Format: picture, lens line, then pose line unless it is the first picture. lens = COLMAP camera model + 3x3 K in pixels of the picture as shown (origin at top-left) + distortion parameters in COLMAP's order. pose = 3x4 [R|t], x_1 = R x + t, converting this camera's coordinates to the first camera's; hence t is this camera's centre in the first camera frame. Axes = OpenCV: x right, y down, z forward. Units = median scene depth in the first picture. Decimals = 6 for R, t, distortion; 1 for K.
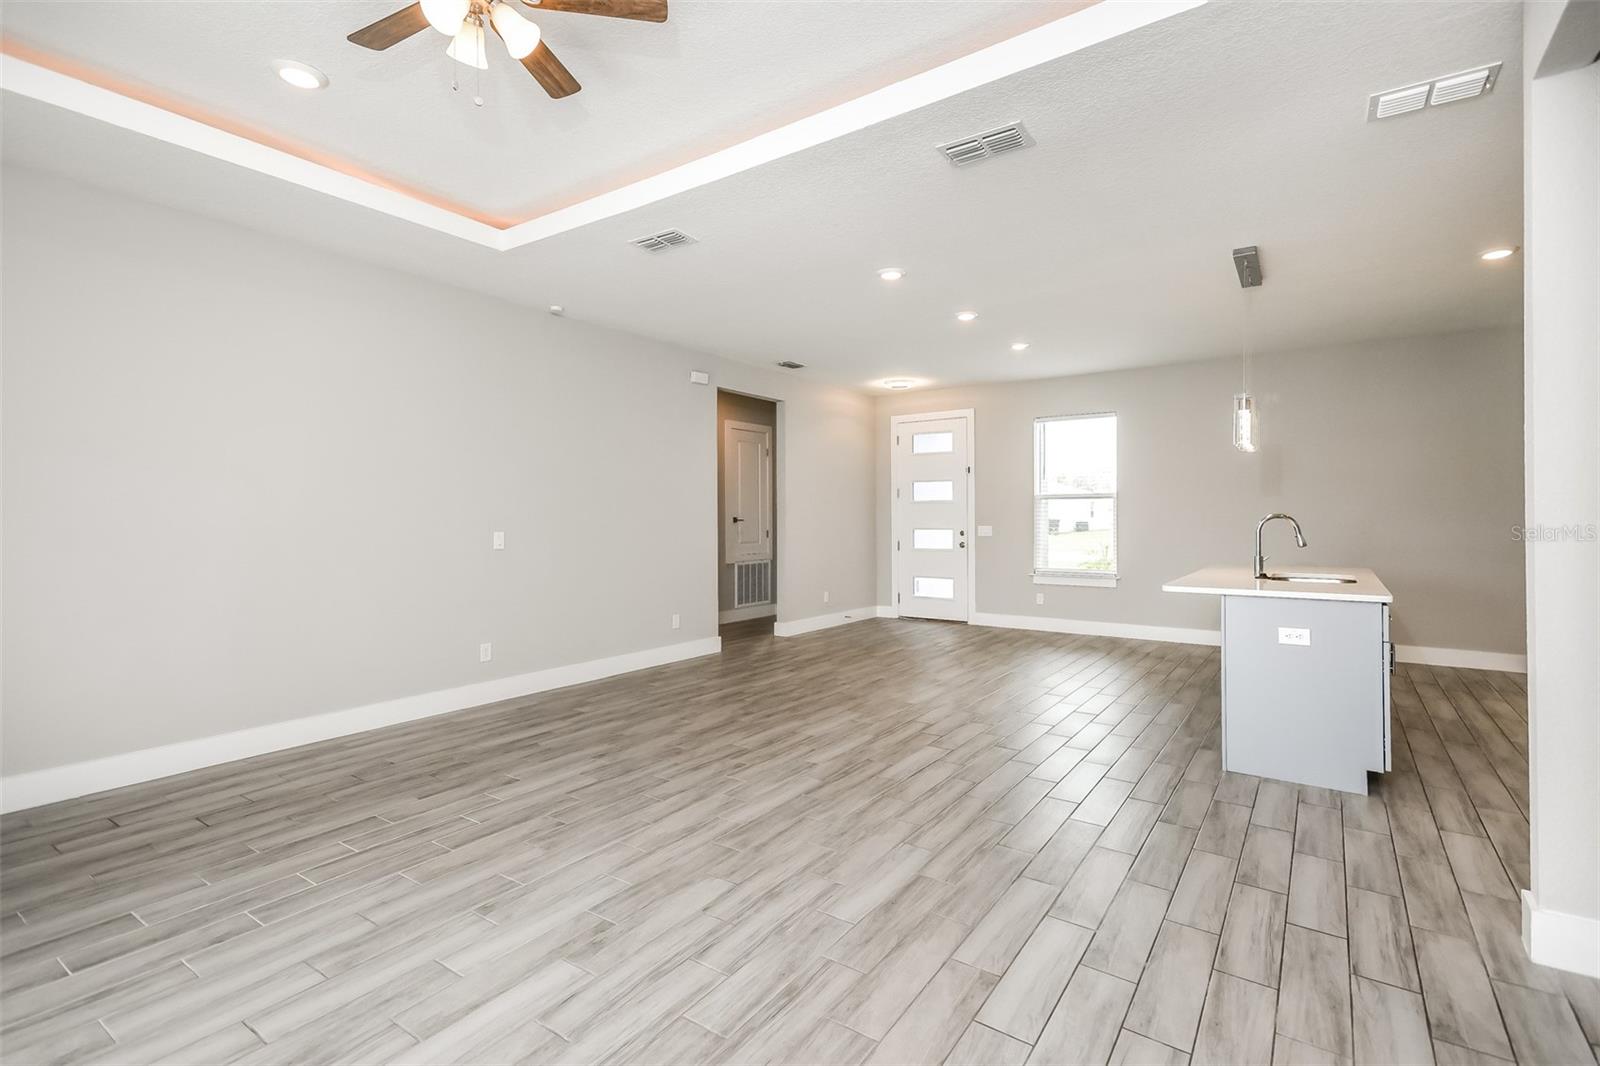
lens RADIAL K [[725.3, 0, 791.1], [0, 725.3, 523.5], [0, 0, 1]] dist [0.000634, -0.000880]
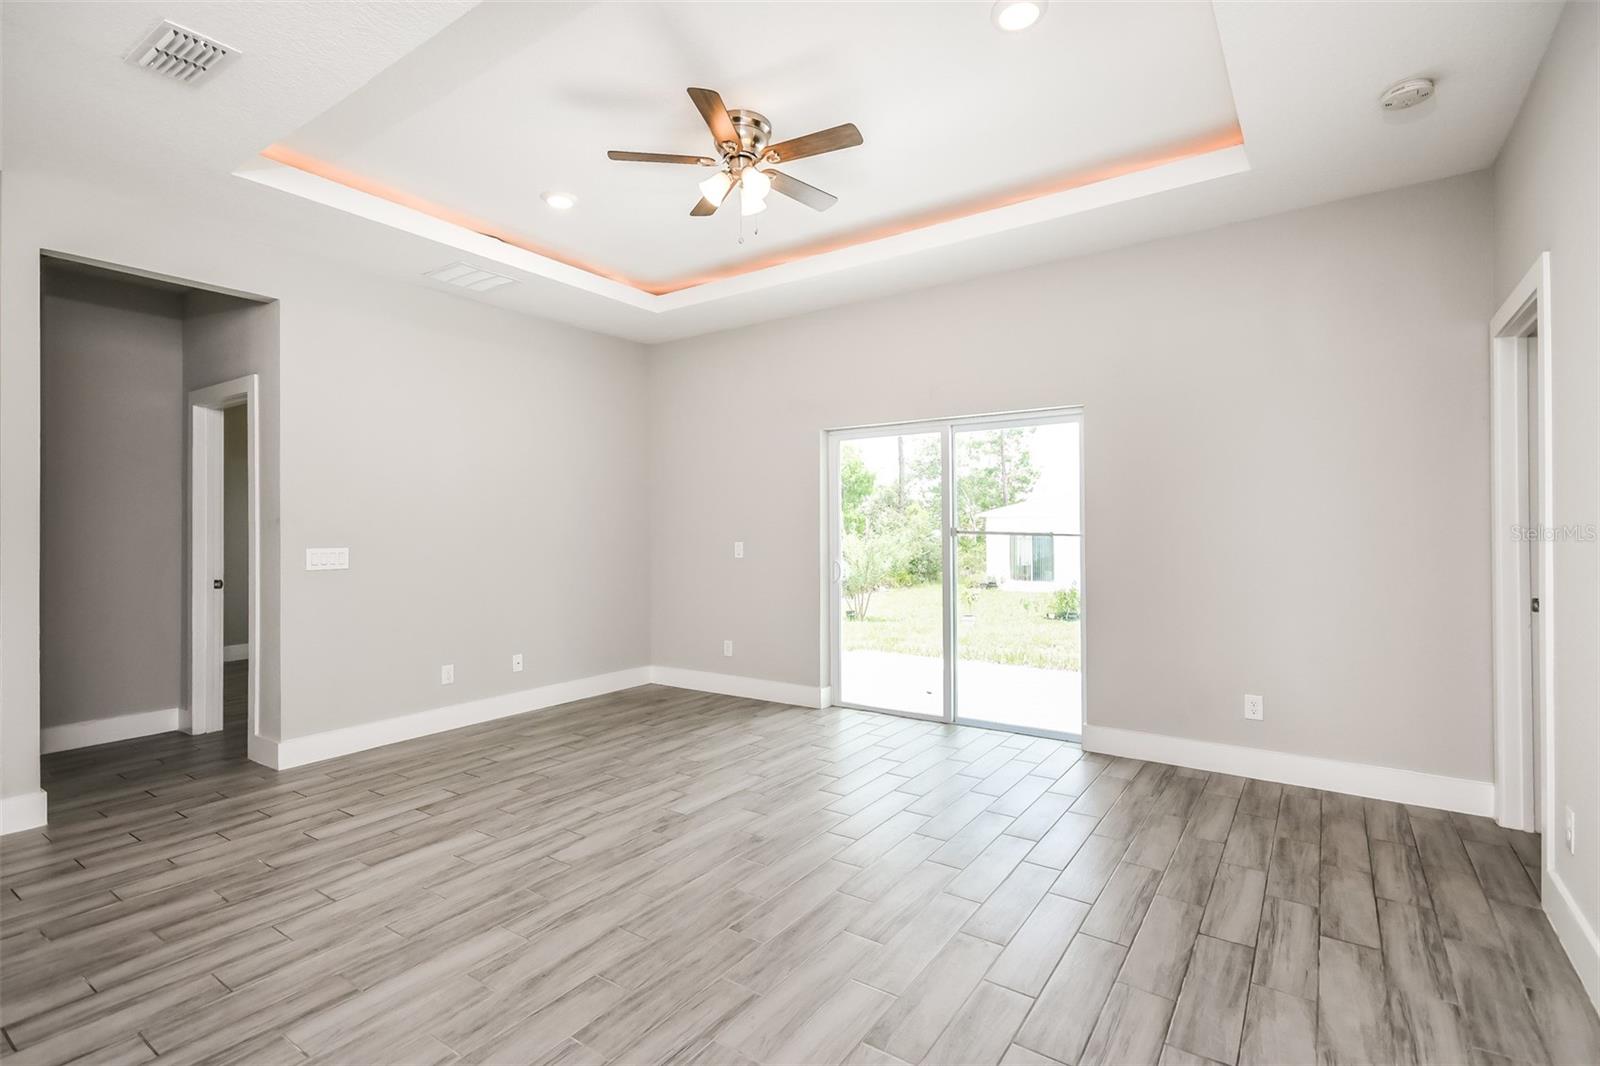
lens RADIAL K [[725.3, 0, 806.6], [0, 725.3, 528.7], [0, 0, 1]] dist [0.000634, -0.000880]
pose [[-0.999669, 0.002985, -0.025553, -0.450782], [0.002861, 0.999984, 0.004918, -0.018354], [0.025568, 0.004843, -0.999661, 2.135225]]
